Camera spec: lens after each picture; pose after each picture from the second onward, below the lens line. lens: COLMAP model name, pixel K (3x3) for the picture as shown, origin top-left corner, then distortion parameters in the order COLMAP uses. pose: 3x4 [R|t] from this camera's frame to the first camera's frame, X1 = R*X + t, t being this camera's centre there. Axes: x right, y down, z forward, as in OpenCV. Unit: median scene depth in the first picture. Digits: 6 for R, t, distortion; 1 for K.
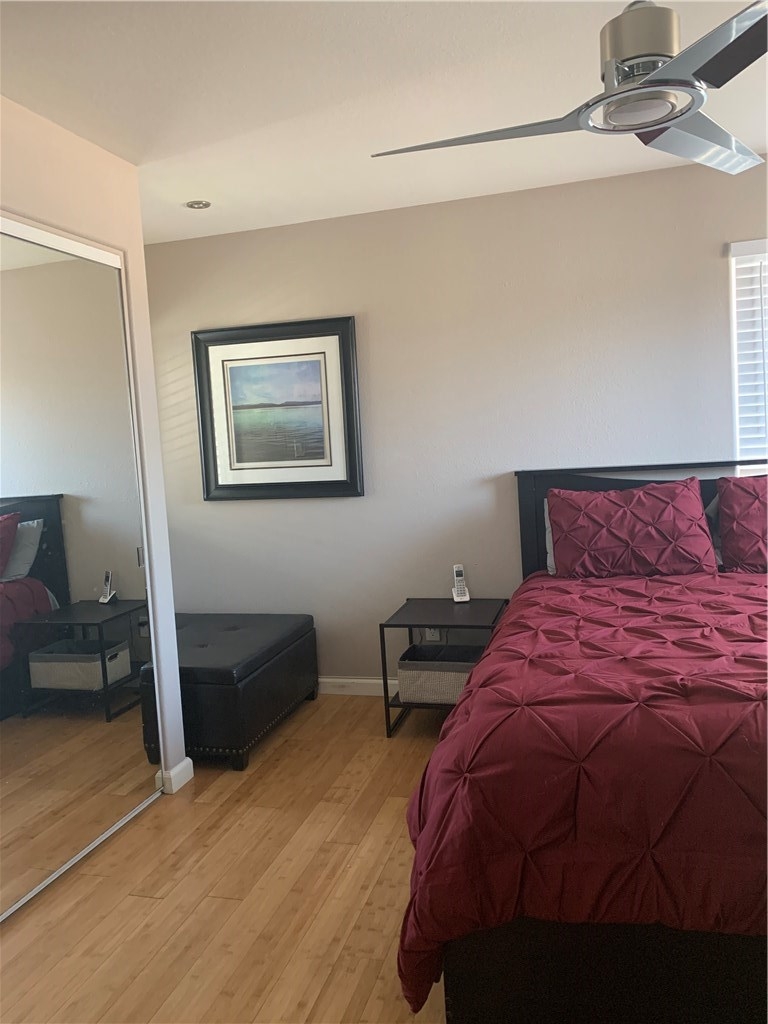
lens RADIAL K [[779.4, 0, 388.1], [0, 779.4, 507.0], [0, 0, 1]] dist [0.053937, -0.053217]
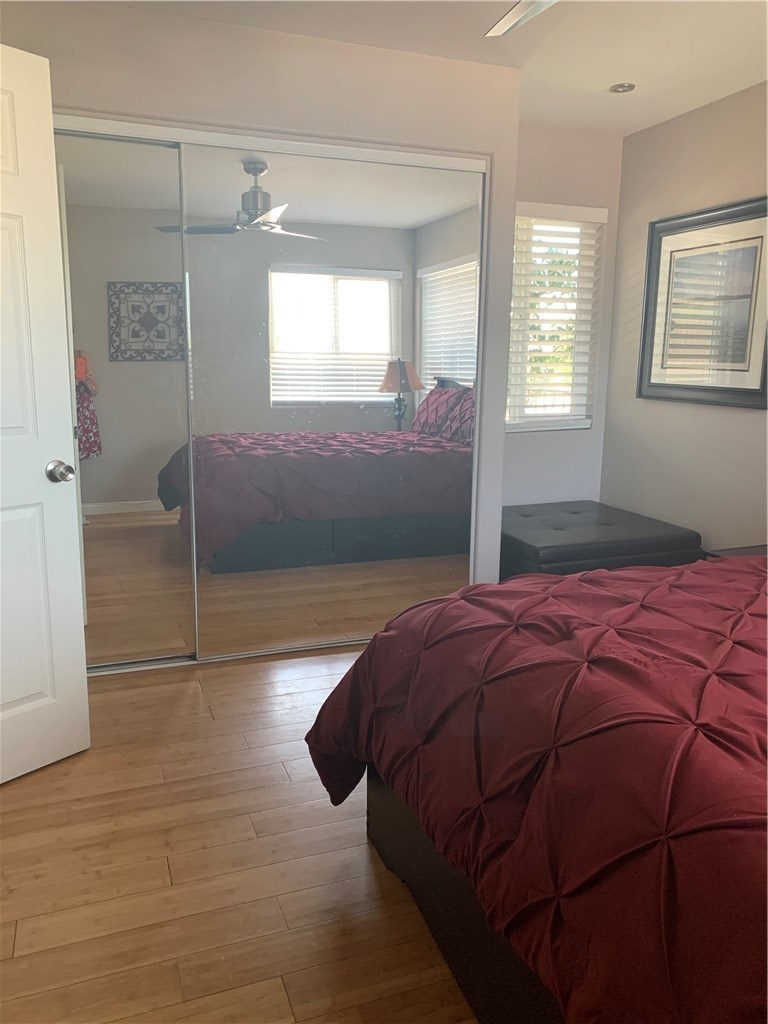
lens RADIAL K [[779.4, 0, 386.1], [0, 779.4, 510.5], [0, 0, 1]] dist [0.053937, -0.053217]
pose [[0.593394, 0.221446, -0.773851, 0.557606], [-0.120994, 0.975026, 0.186236, -0.022215], [0.795767, -0.016880, 0.605368, 0.195261]]
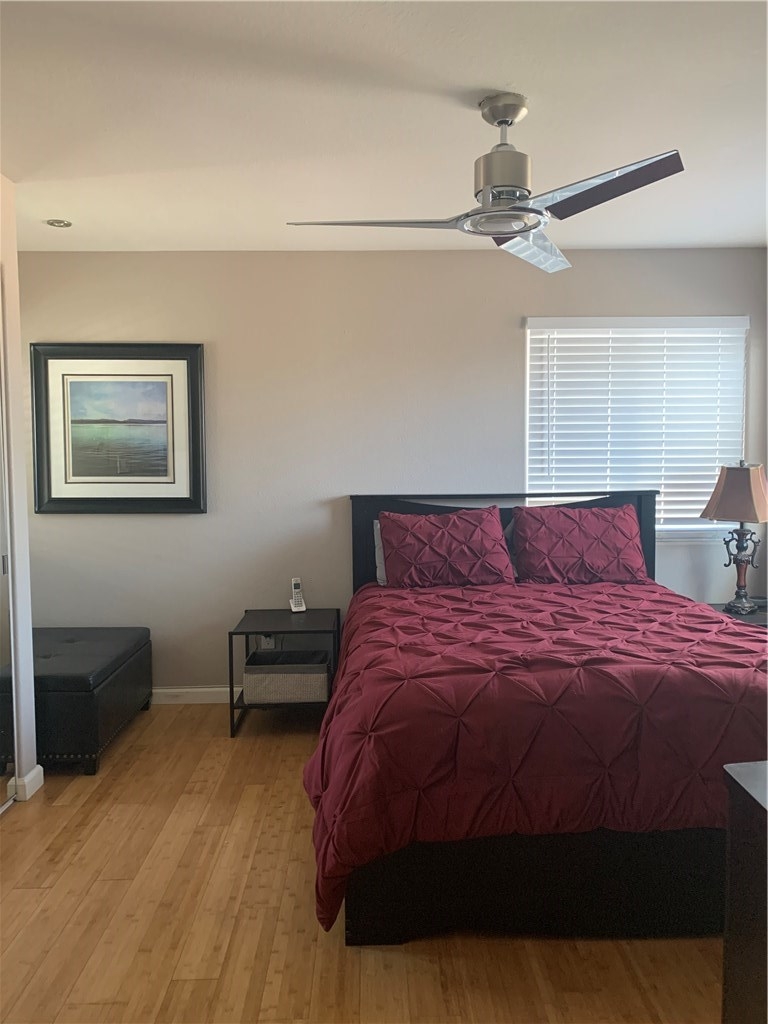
lens RADIAL K [[779.4, 0, 388.4], [0, 779.4, 514.8], [0, 0, 1]] dist [0.053937, -0.053217]
pose [[0.954202, 0.029992, 0.297657, -0.152355], [-0.022841, 0.999362, -0.027473, 0.016174], [-0.298291, 0.019416, 0.954278, -0.120745]]
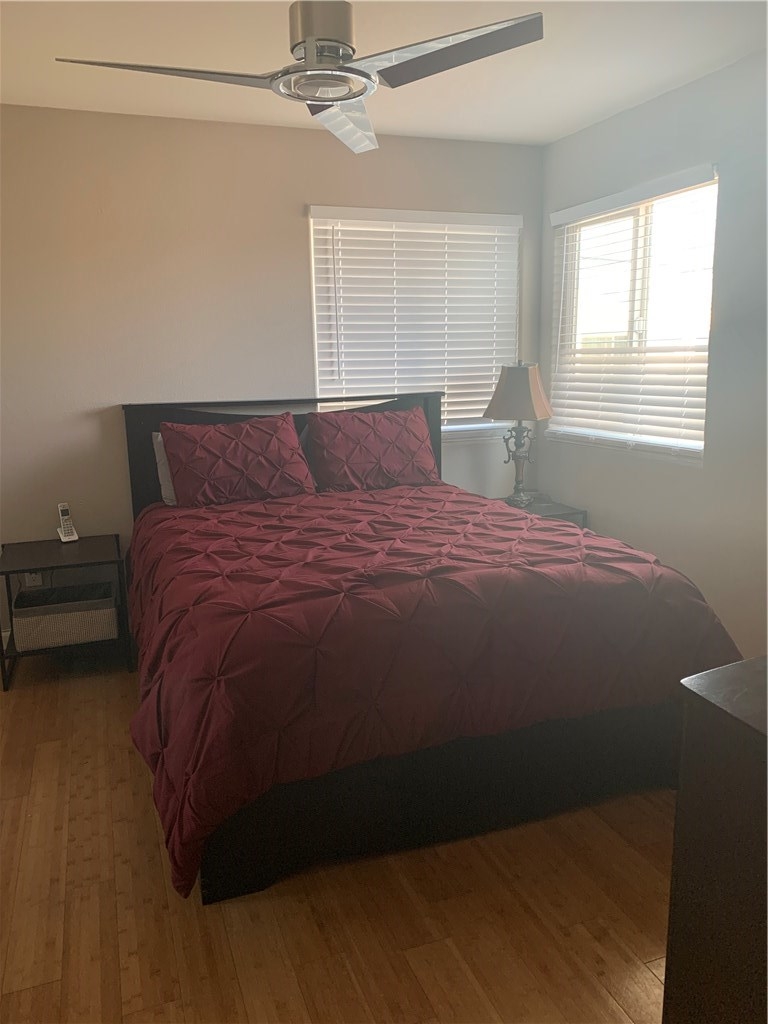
lens RADIAL K [[779.4, 0, 381.9], [0, 779.4, 505.5], [0, 0, 1]] dist [0.053937, -0.053217]
pose [[0.809457, -0.067889, 0.583241, -0.205190], [0.023187, 0.996215, 0.083779, 0.007255], [-0.586721, -0.054292, 0.807967, -0.008220]]
